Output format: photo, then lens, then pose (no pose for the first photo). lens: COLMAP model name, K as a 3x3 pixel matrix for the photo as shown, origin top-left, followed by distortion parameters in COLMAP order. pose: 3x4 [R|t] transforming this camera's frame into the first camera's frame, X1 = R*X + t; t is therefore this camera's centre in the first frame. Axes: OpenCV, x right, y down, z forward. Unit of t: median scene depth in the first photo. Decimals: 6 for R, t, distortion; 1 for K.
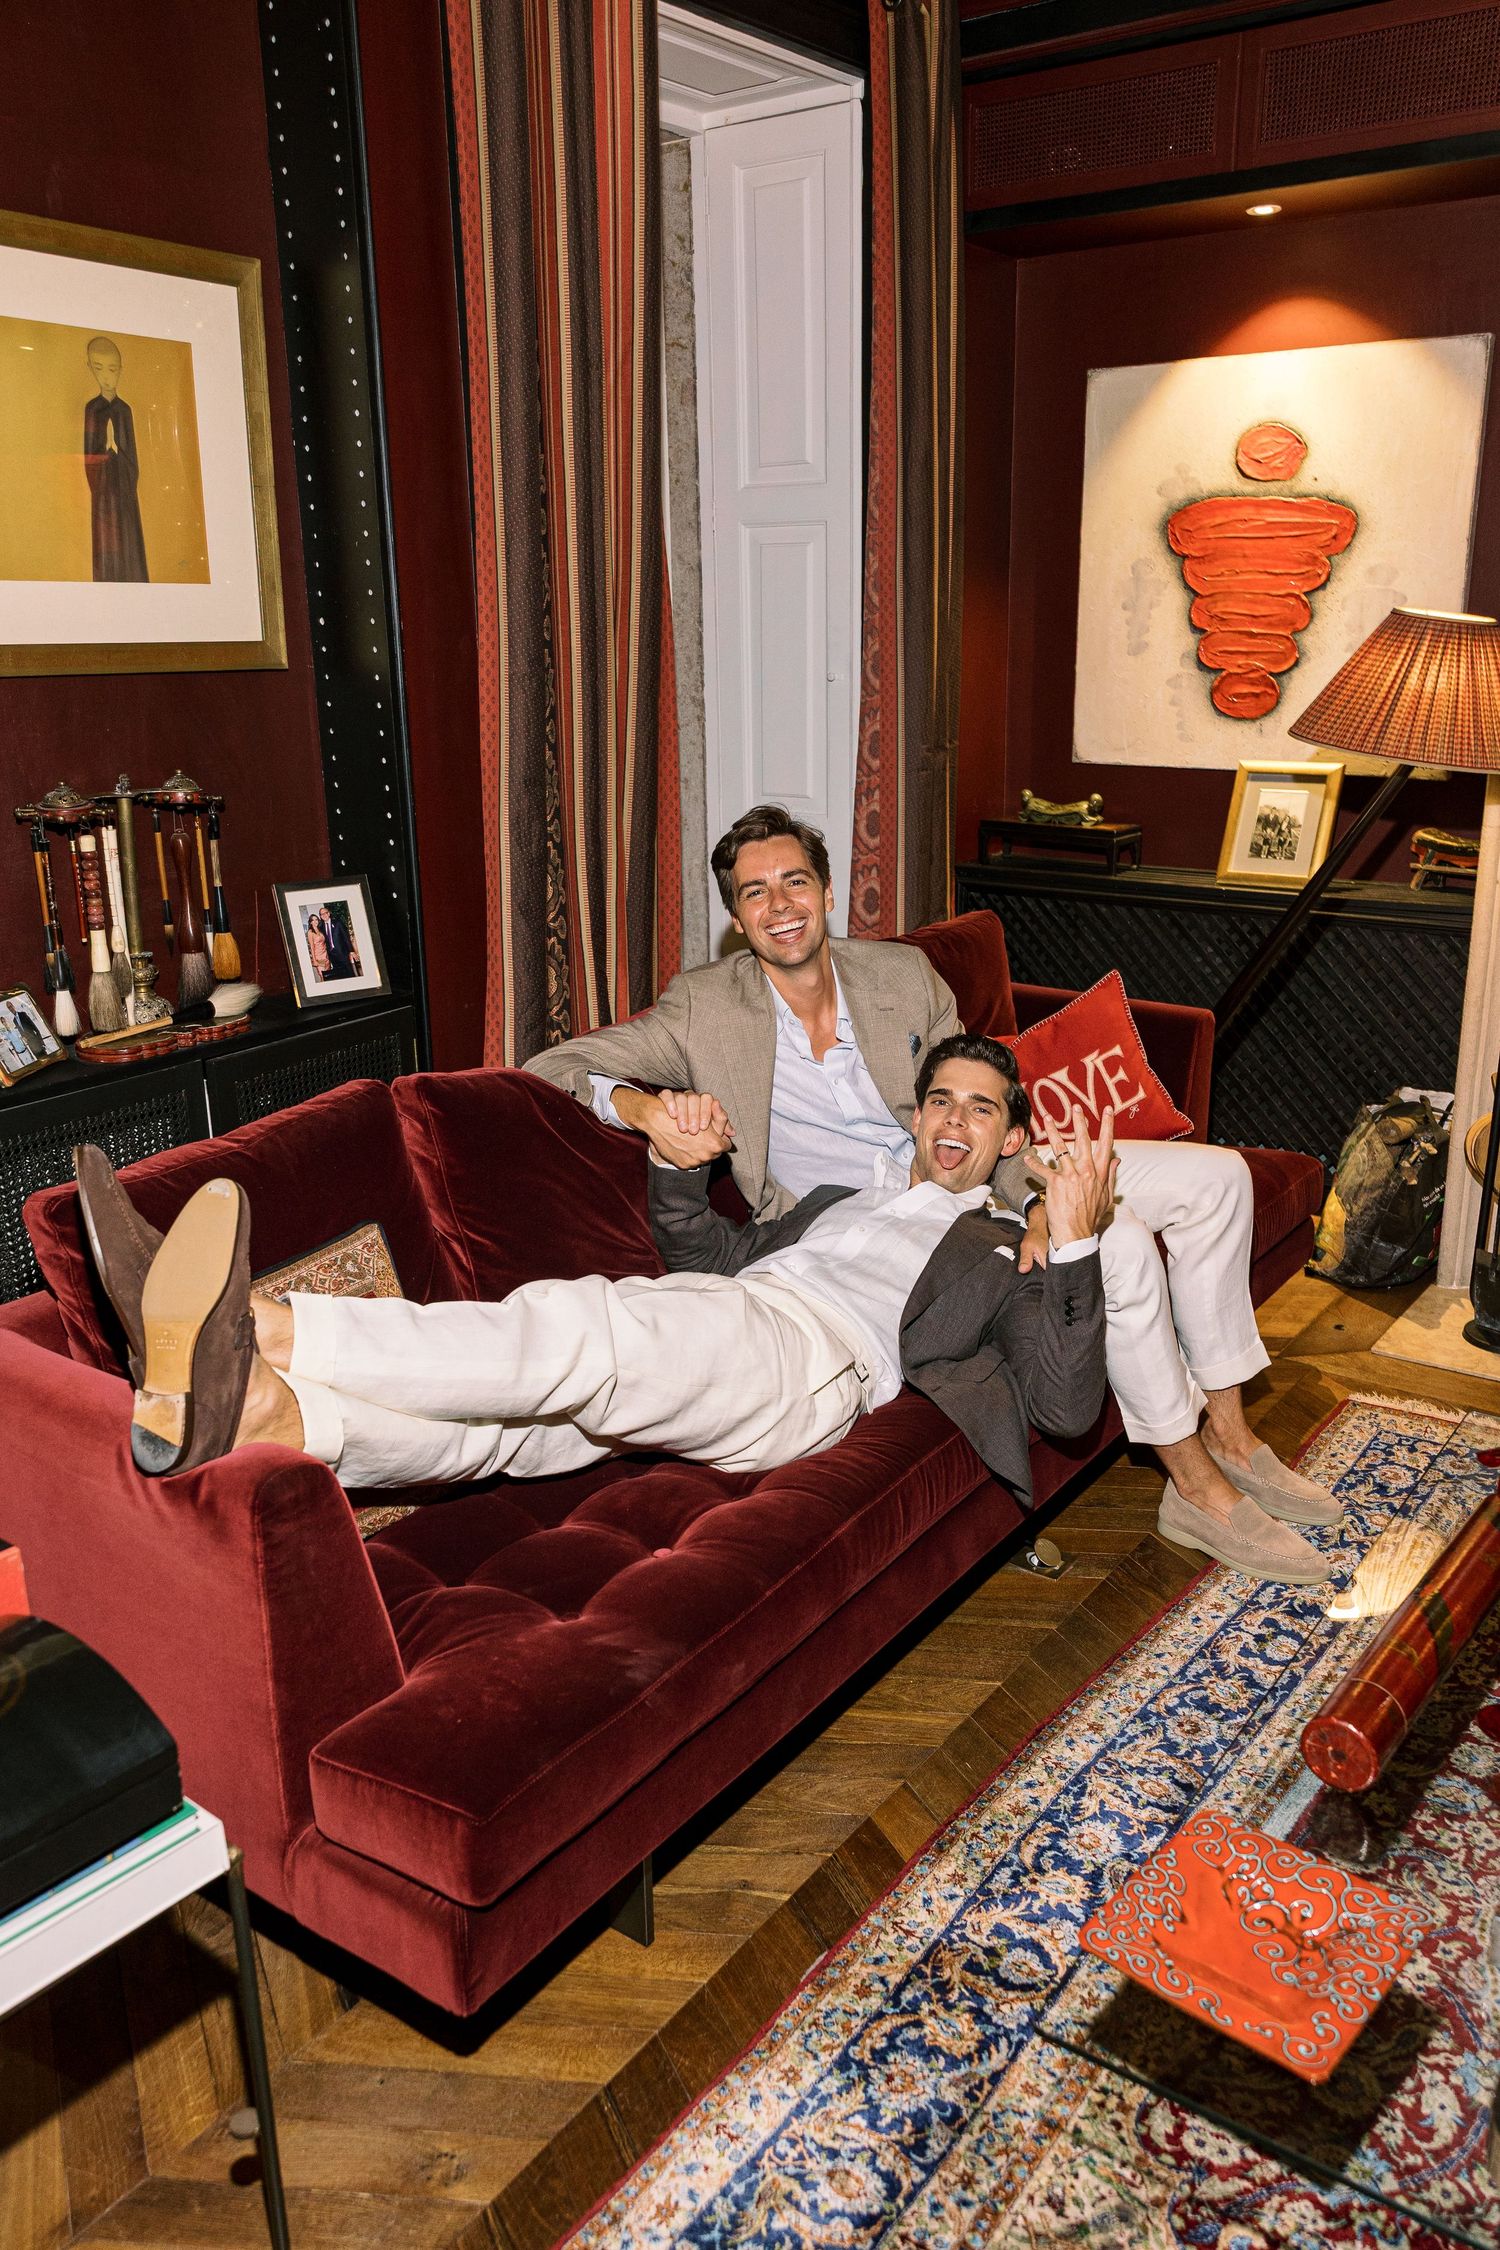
lens RADIAL K [[1740.3, 0, 750.0], [0, 1740.3, 1125.0], [0, 0, 1]] dist [0.002964, 0.003209]
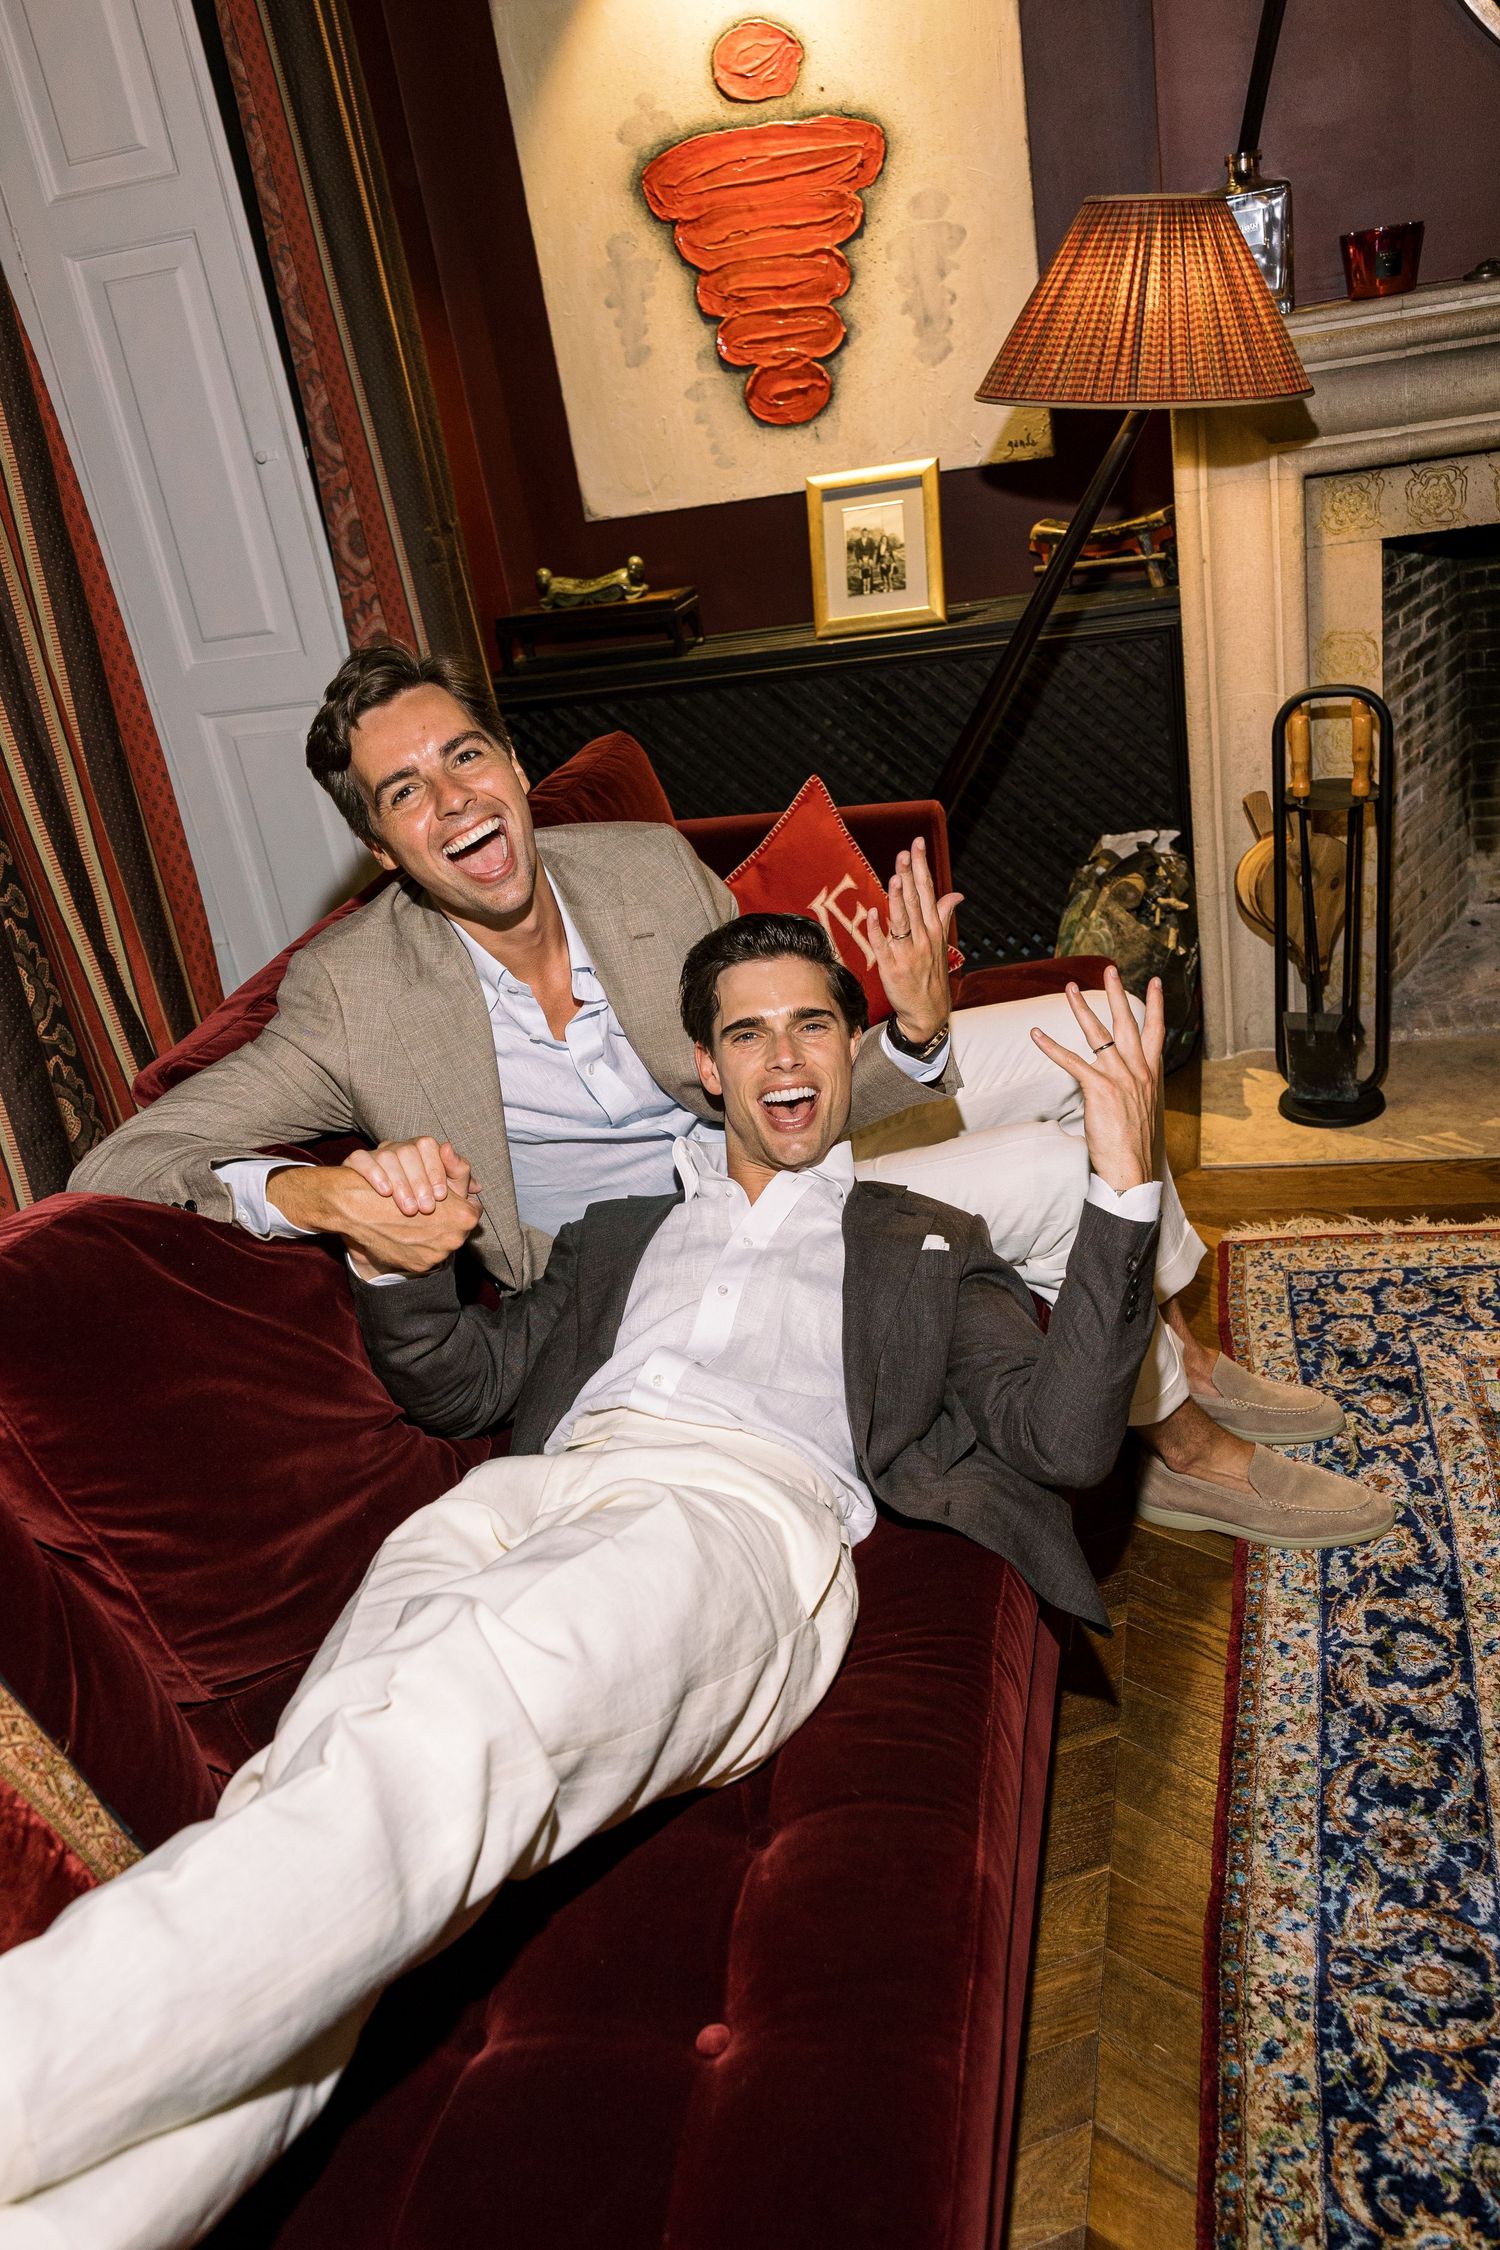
lens RADIAL K [[1740.3, 0, 750.0], [0, 1740.3, 1125.0], [0, 0, 1]] dist [0.002964, 0.003209]
pose [[0.914597, -0.280892, 0.290880, -0.058684], [0.247719, 0.957769, 0.145995, -0.051566], [-0.319604, -0.061470, 0.945555, 0.251646]]
